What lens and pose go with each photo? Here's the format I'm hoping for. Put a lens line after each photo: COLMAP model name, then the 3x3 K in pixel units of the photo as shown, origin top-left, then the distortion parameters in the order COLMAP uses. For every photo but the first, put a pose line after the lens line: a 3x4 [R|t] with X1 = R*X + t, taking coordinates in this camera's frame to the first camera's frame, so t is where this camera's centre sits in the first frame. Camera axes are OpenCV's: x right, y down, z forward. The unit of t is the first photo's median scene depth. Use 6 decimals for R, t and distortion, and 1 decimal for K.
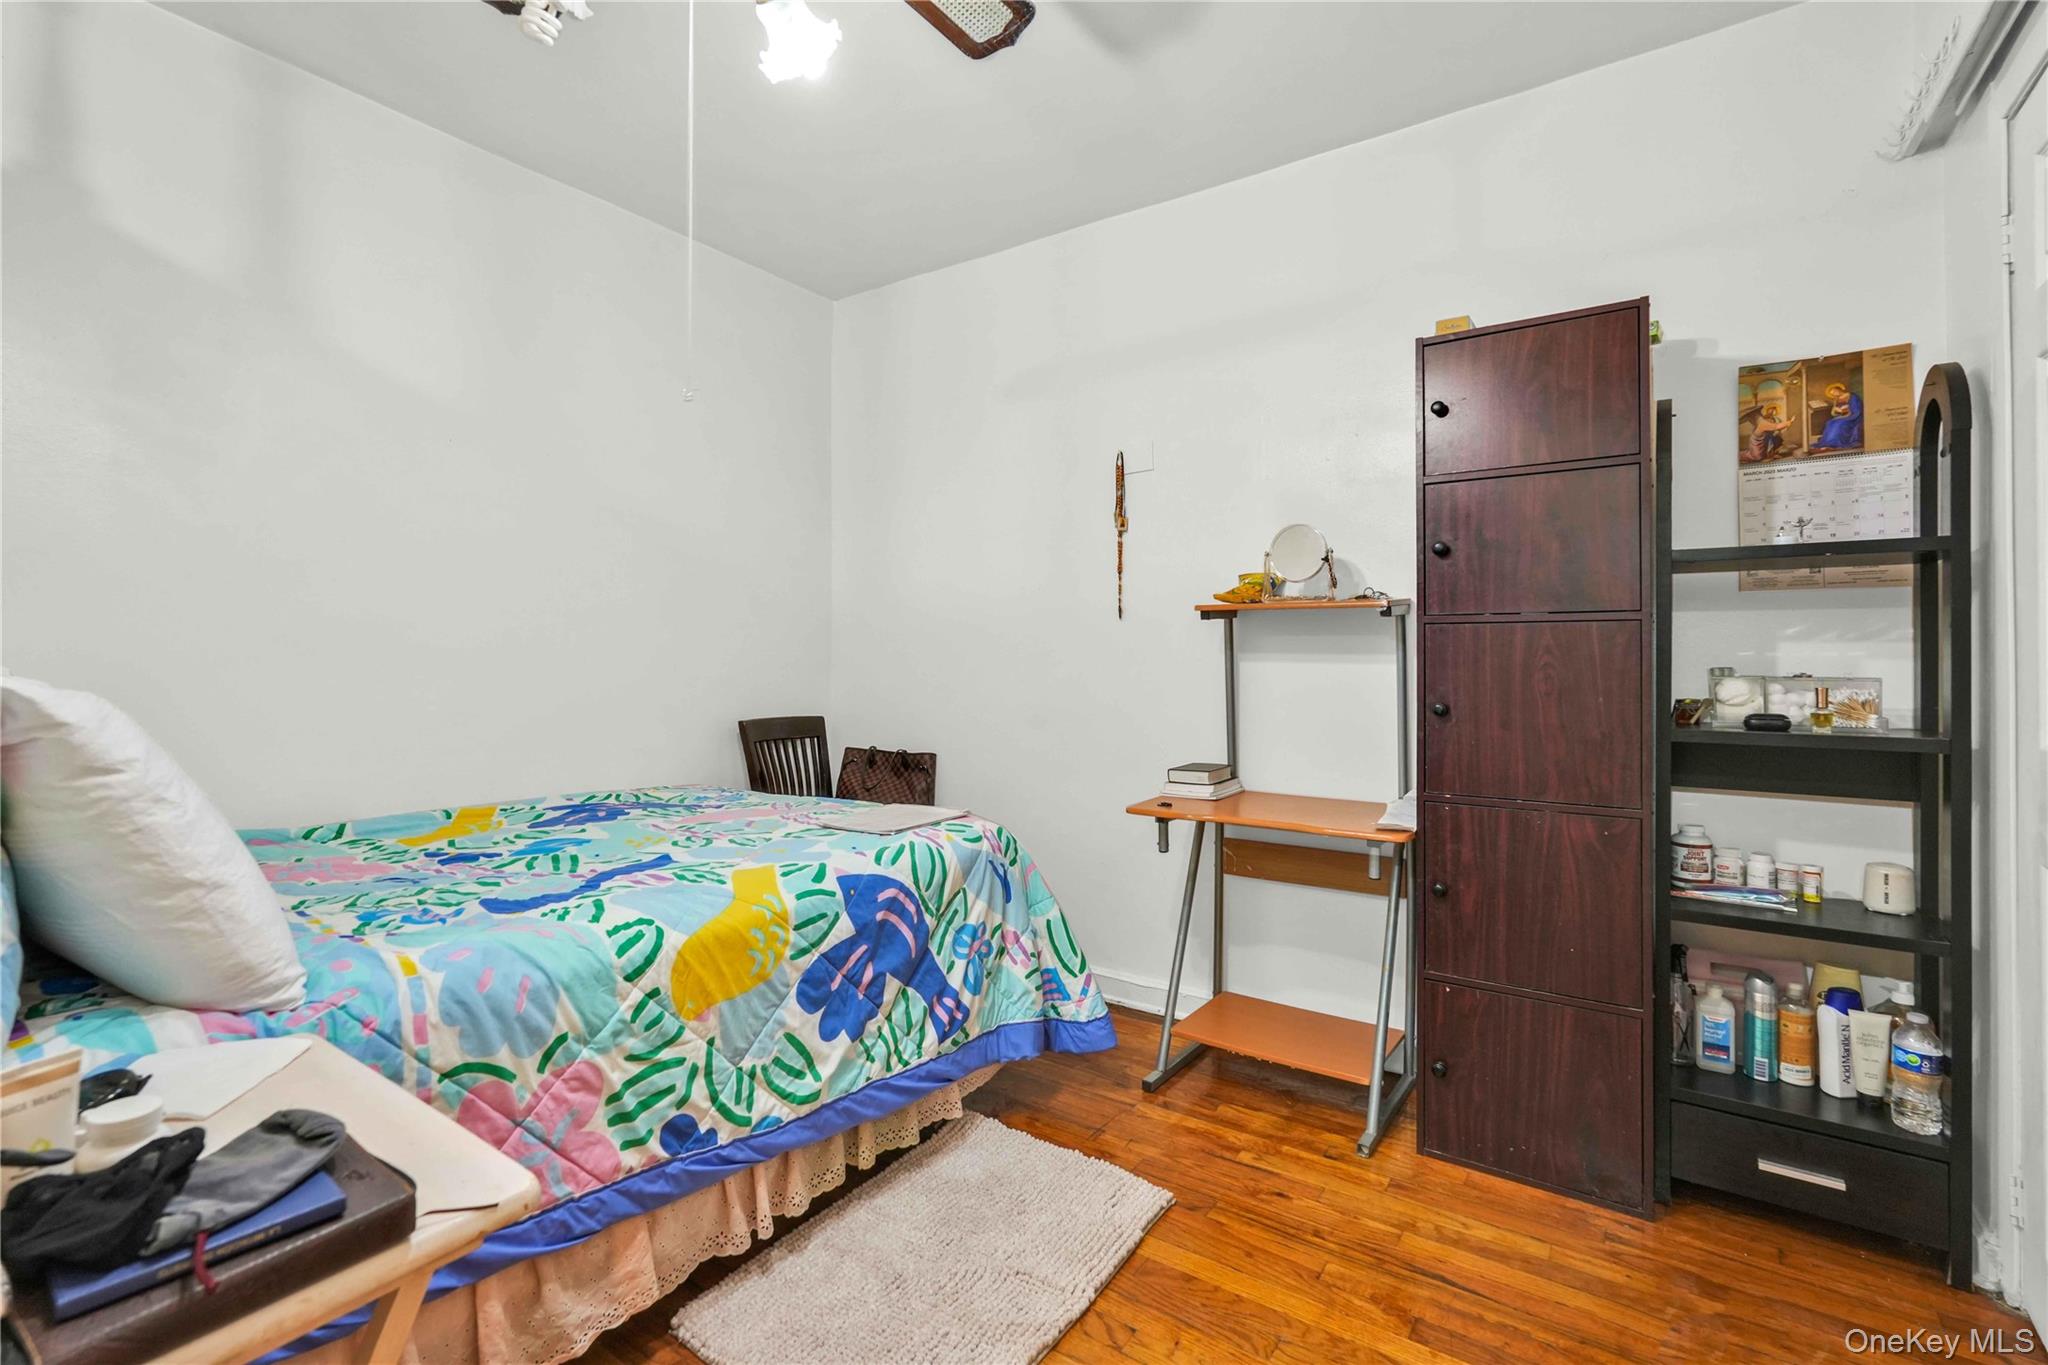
lens RADIAL K [[915.5, 0, 1018.1], [0, 915.5, 649.9], [0, 0, 1]] dist [-0.001771, -0.000266]
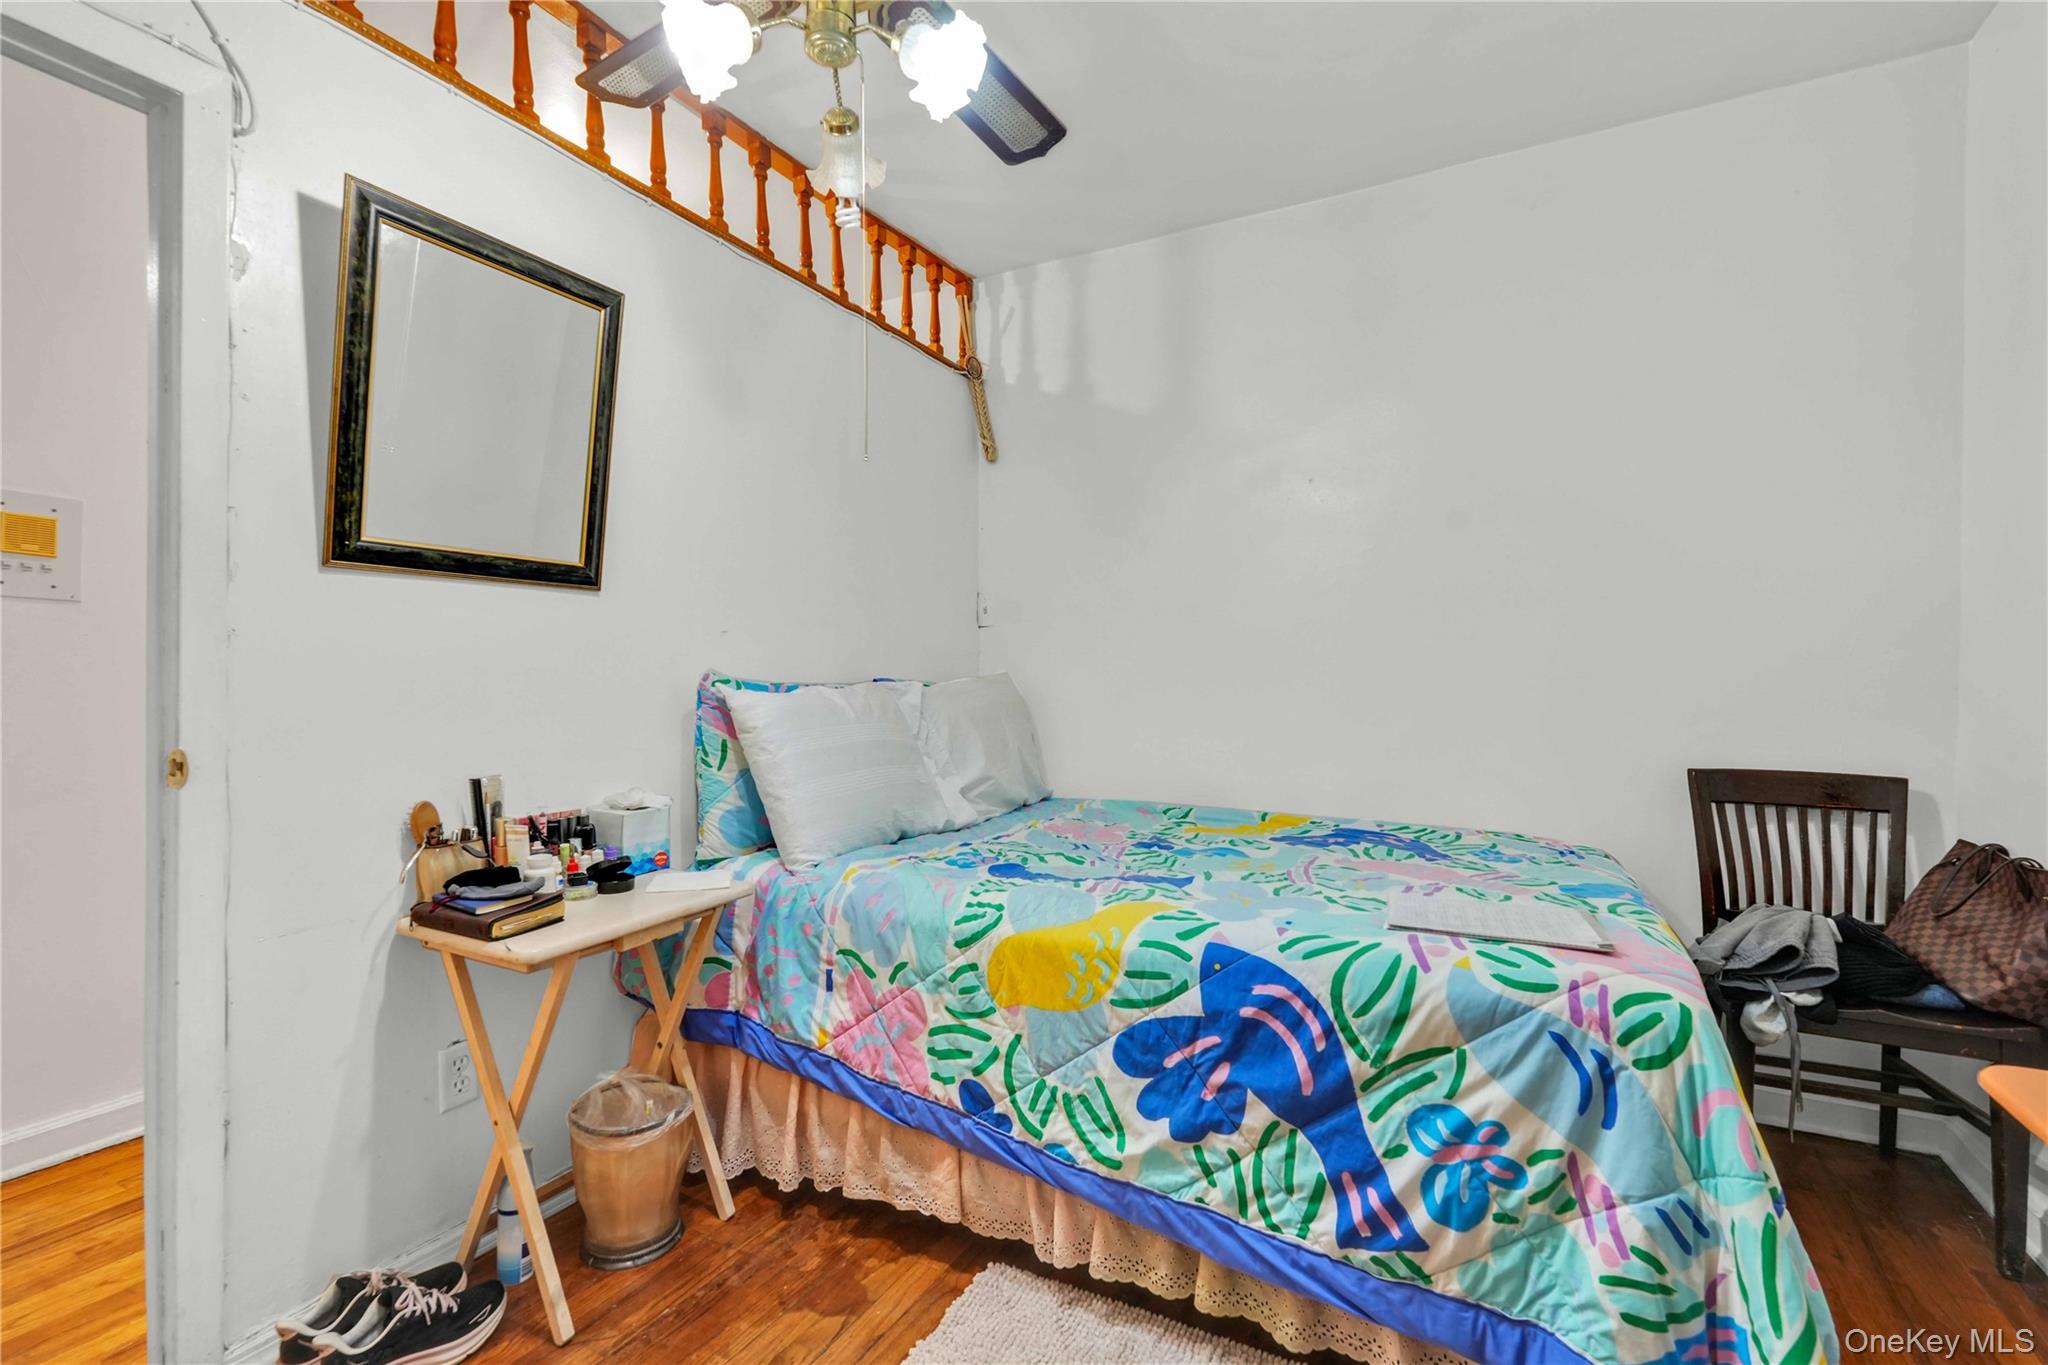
lens RADIAL K [[905.8, 0, 1020.2], [0, 905.8, 685.5], [0, 0, 1]] dist [-0.016661, 0.009121]
pose [[0.115611, 0.002180, -0.993292, 0.613493], [0.005984, 0.999978, 0.002891, 0.015059], [0.993277, -0.006278, 0.115596, 0.771047]]
